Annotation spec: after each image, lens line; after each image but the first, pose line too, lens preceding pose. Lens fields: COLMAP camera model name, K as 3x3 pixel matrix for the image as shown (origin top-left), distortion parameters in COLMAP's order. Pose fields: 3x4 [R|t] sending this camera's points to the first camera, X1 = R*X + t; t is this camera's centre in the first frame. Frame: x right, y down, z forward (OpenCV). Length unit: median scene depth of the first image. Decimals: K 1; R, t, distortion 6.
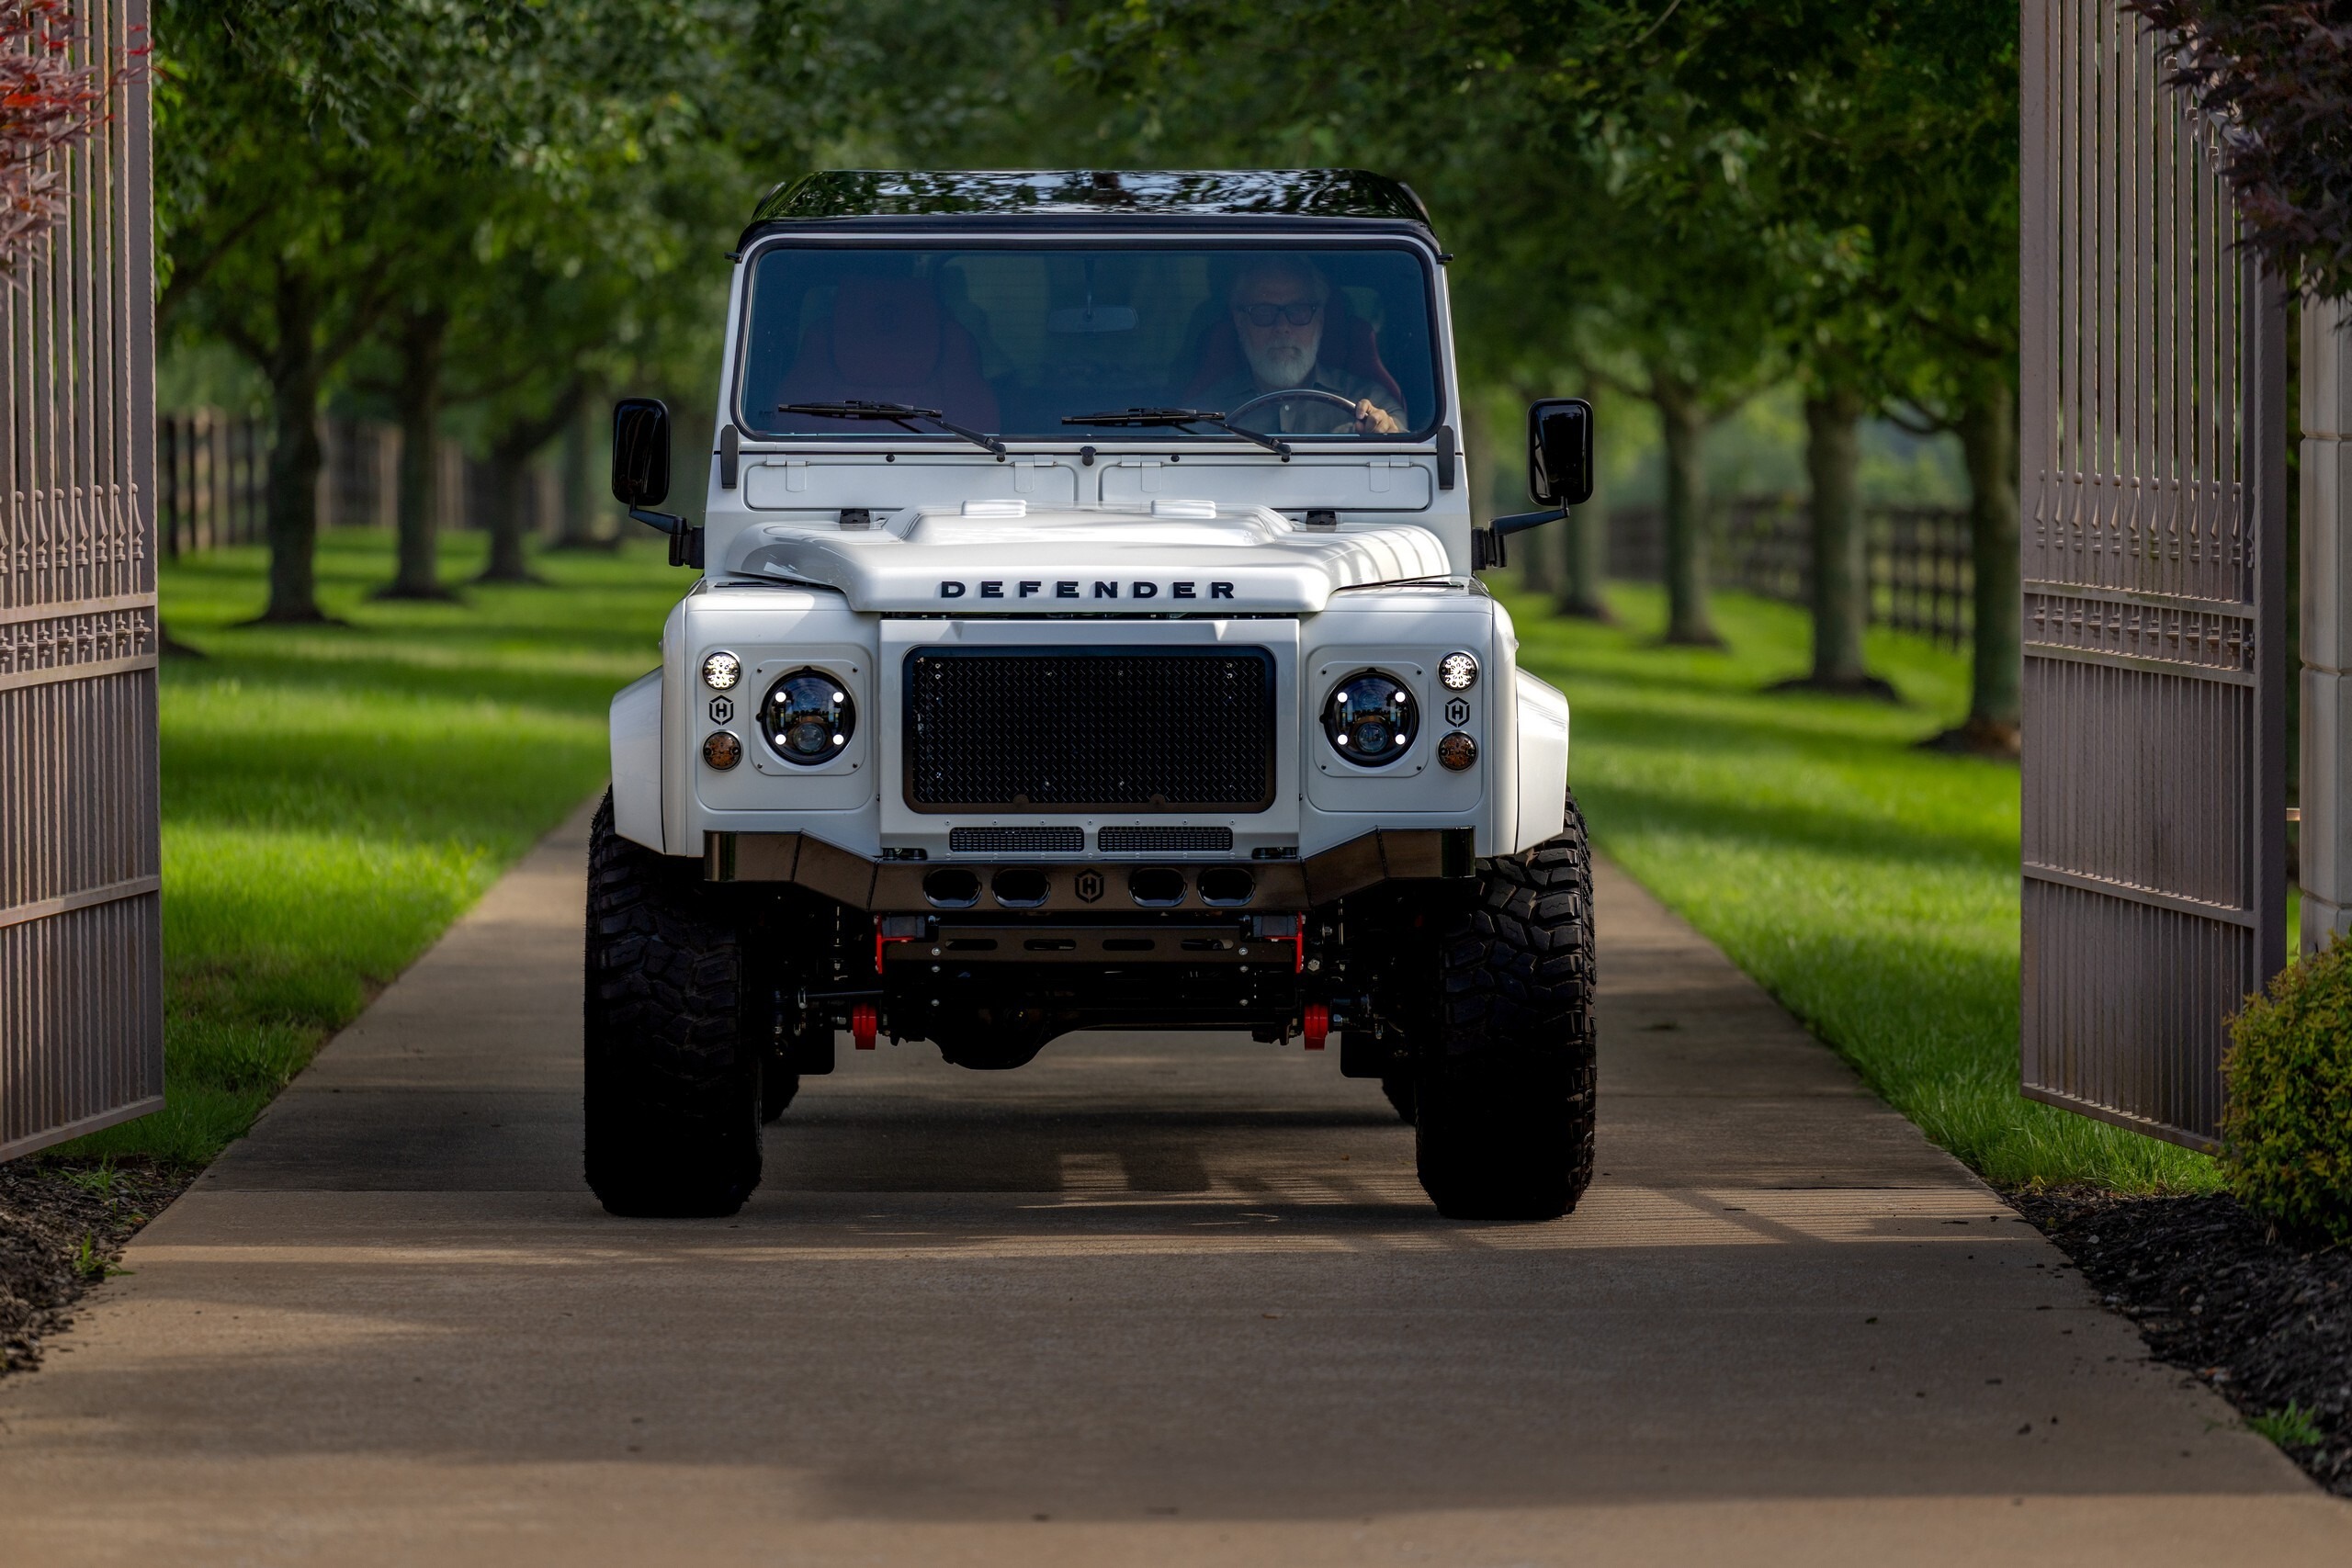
lens RADIAL K [[5563.7, 0, 1176.0], [0, 5563.7, 784.0], [0, 0, 1]] dist [0.025833, -0.078926]
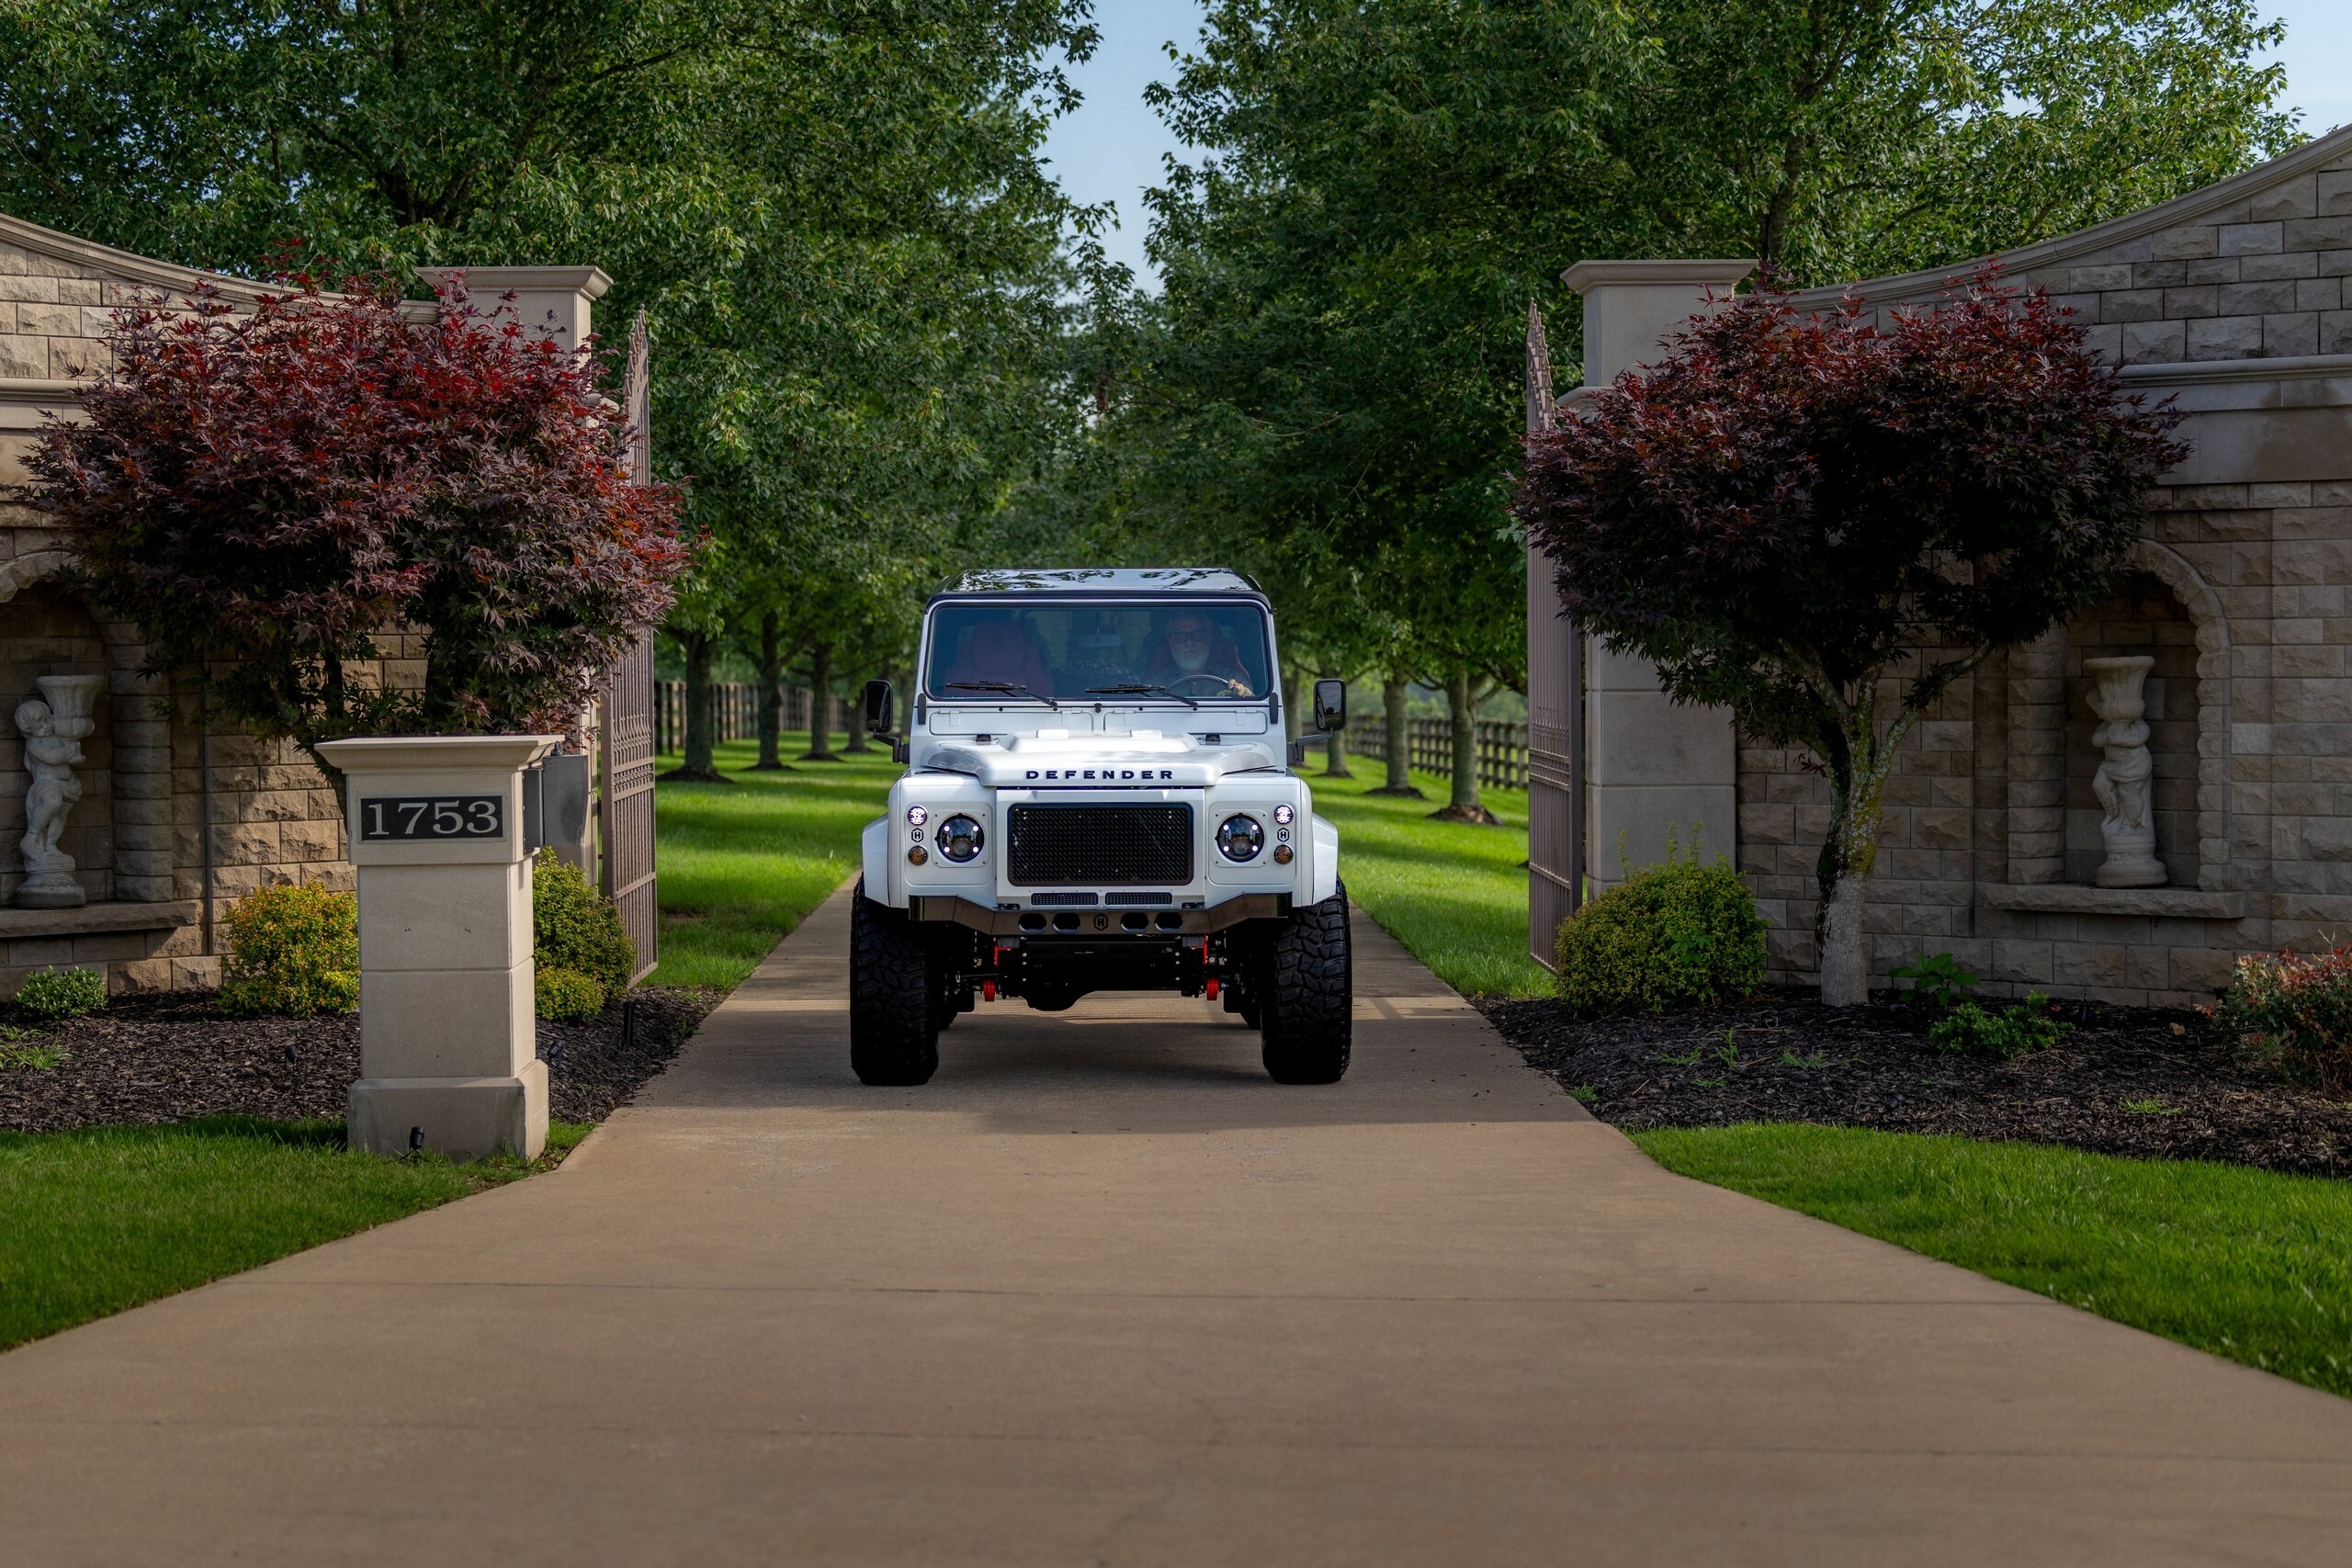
lens RADIAL K [[4790.1, 0, 1176.0], [0, 4790.1, 784.0], [0, 0, 1]] dist [-0.002975, -0.297071]
pose [[0.999984, -0.002522, -0.005095, 0.020654], [0.002262, 0.998731, -0.050313, 0.055728], [0.005215, 0.050301, 0.998721, -0.730715]]
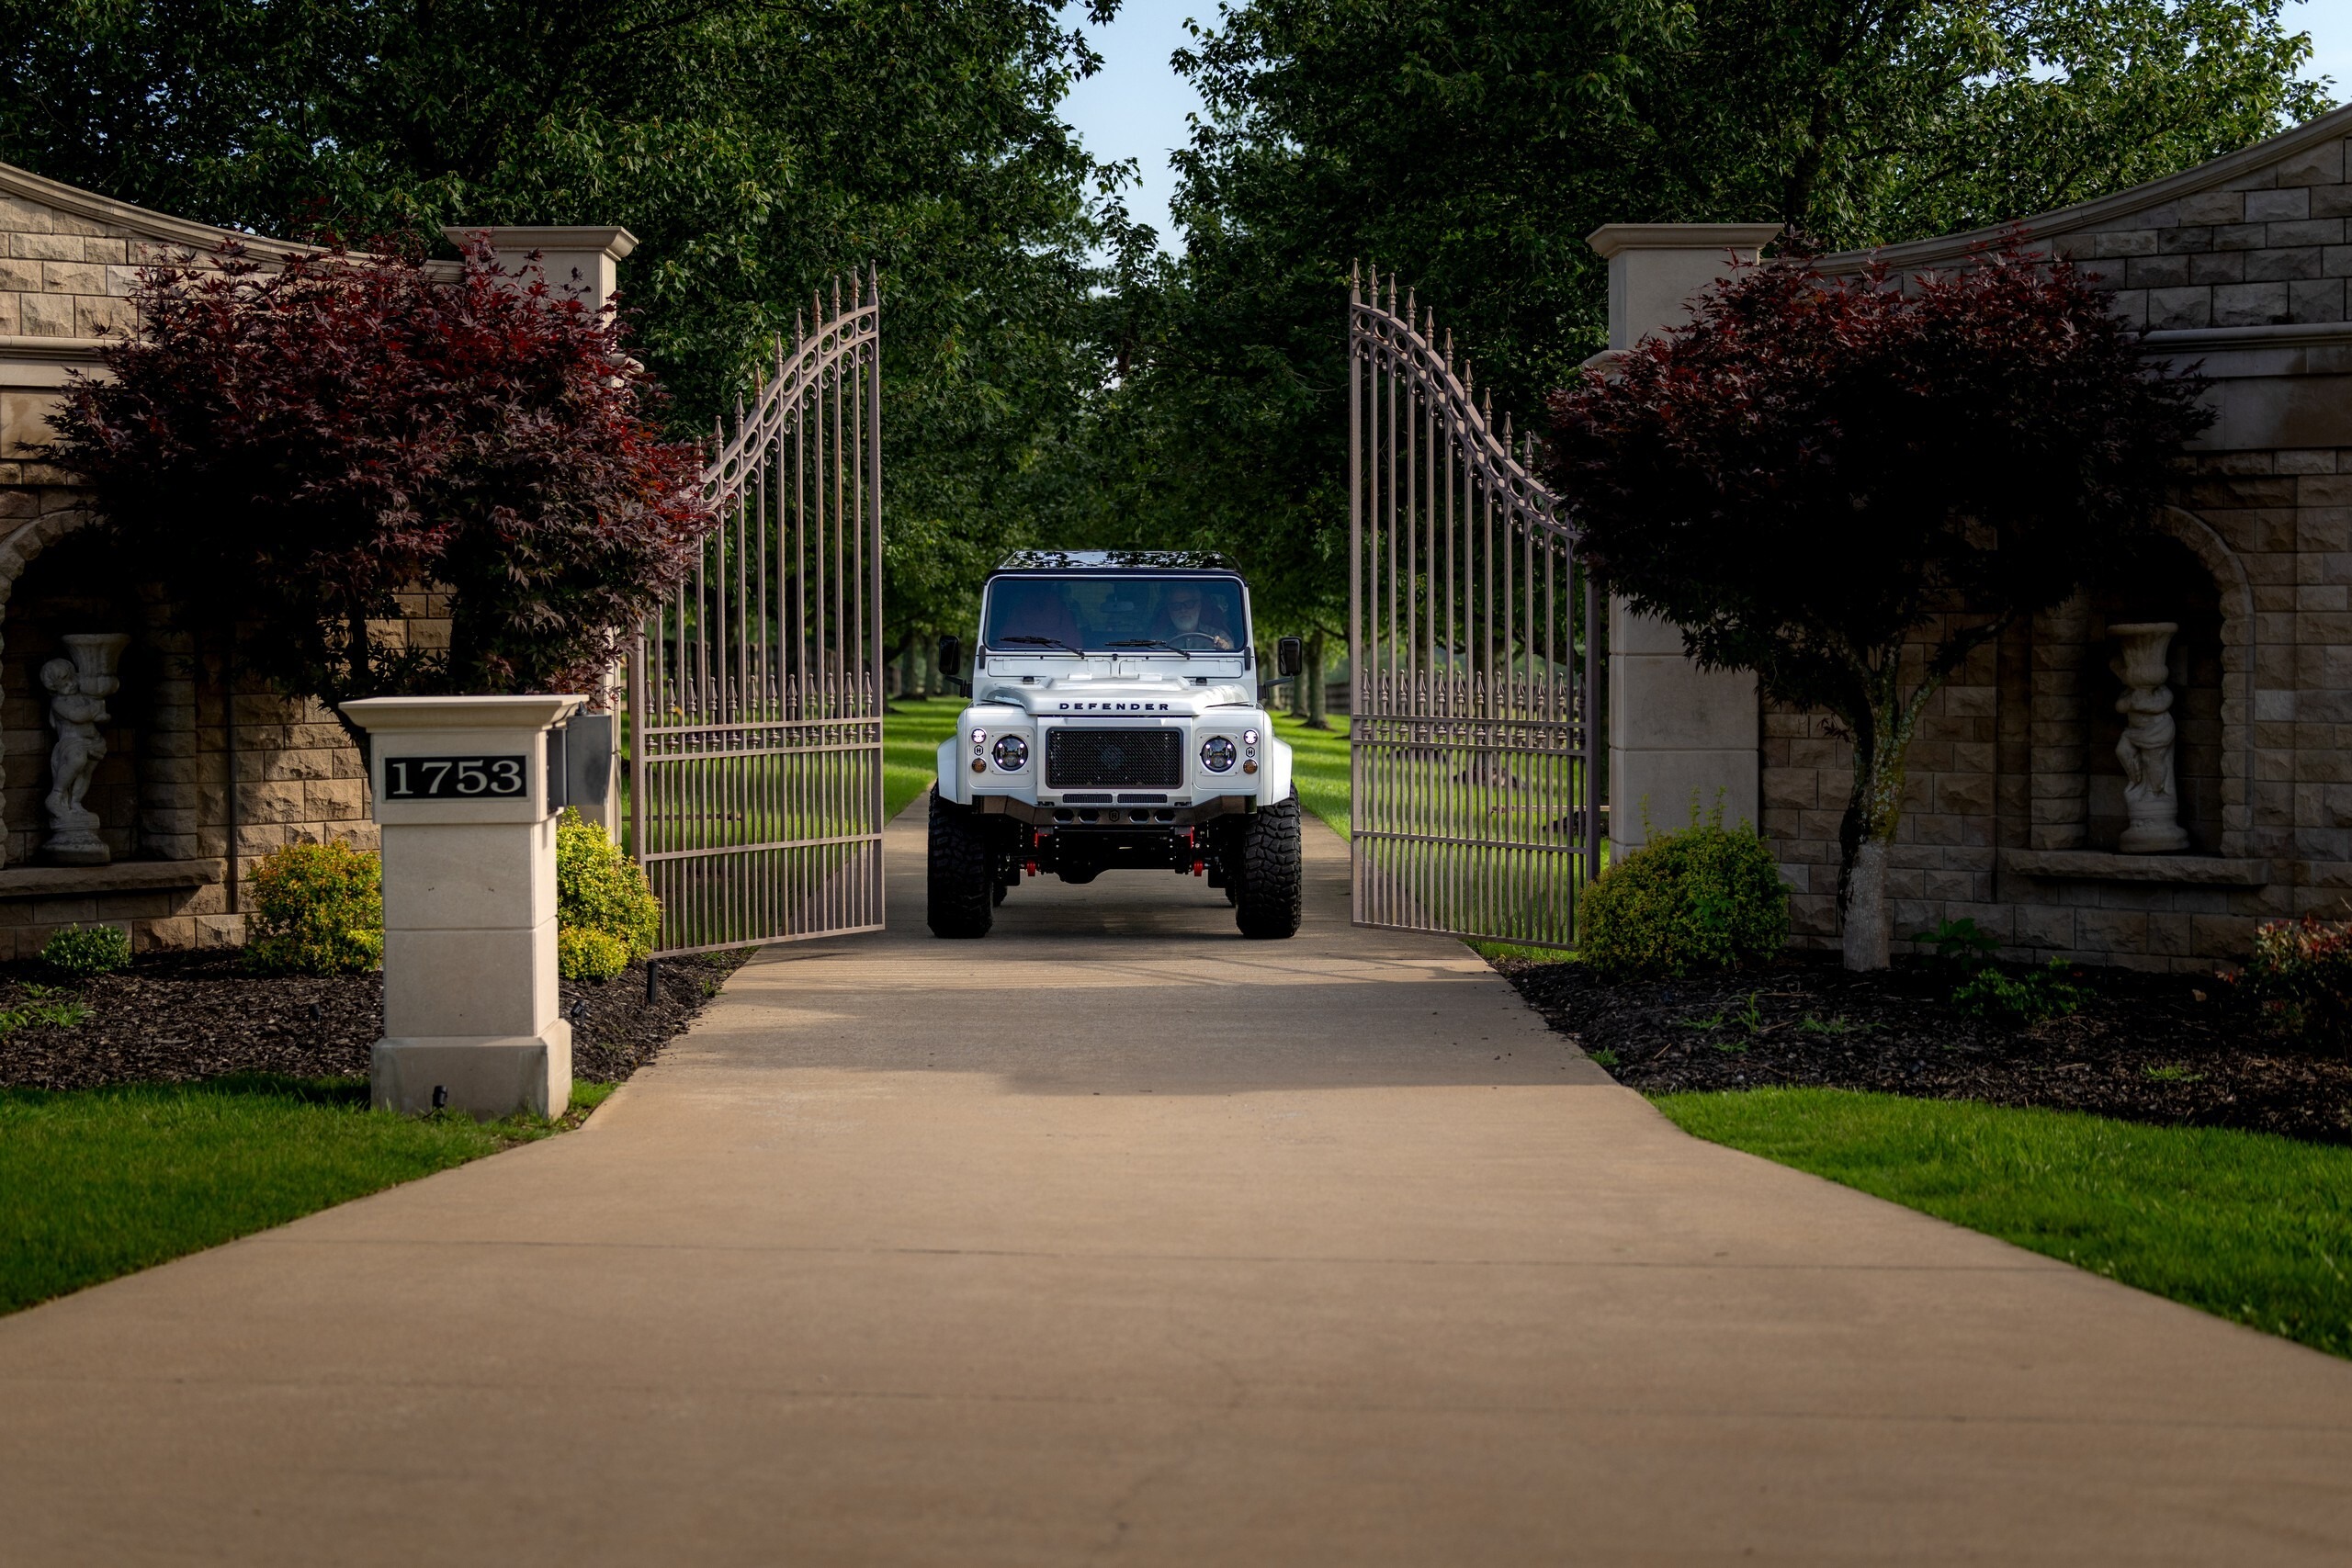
lens RADIAL K [[8540.4, 0, 1175.1], [0, 8540.4, 1066.9], [0, 0, 1]] dist [-0.059003, -1.479445]
pose [[0.999837, 0.002185, -0.017943, 0.089316], [-0.002621, 0.999701, -0.024293, 0.242496], [0.017884, 0.024336, 0.999544, -3.165837]]
